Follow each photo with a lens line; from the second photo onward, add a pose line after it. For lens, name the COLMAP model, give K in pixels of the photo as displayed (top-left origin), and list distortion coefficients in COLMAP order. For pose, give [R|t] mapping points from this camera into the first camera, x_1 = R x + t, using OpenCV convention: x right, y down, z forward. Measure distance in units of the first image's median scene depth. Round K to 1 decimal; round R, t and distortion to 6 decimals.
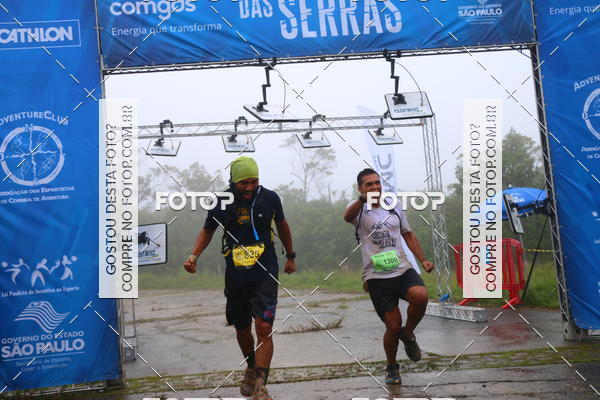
lens RADIAL K [[721.8, 0, 297.0], [0, 721.8, 203.8], [0, 0, 1]] dist [-0.047964, 0.293885]
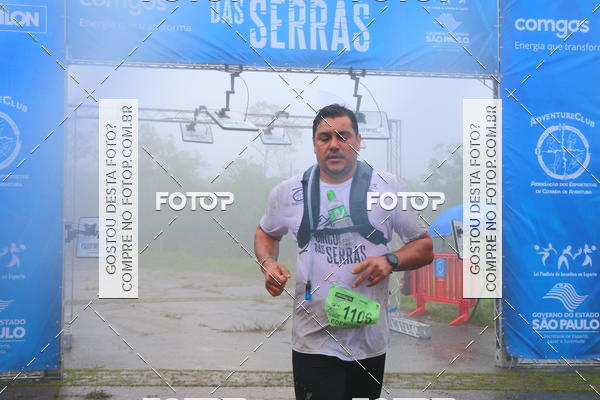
lens RADIAL K [[825.2, 0, 300.0], [0, 825.2, 200.0], [0, 0, 1]] dist [0.025139, 0.341908]
pose [[0.993941, 0.094313, 0.056440, 0.003280], [-0.096055, 0.994954, 0.028990, -0.055829], [-0.053421, -0.034235, 0.997985, -0.163027]]
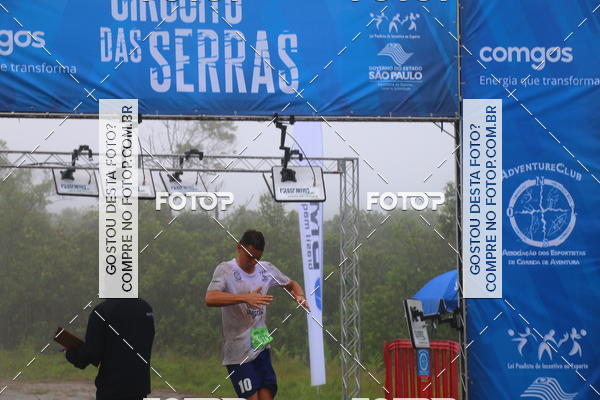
lens RADIAL K [[1606.2, 0, 296.8], [0, 1606.2, 190.5], [0, 0, 1]] dist [0.479308, 0.355622]
pose [[0.991511, 0.082445, 0.100547, -0.031063], [-0.083443, 0.996496, 0.005751, -0.139768], [-0.099720, -0.014092, 0.994916, -0.832628]]
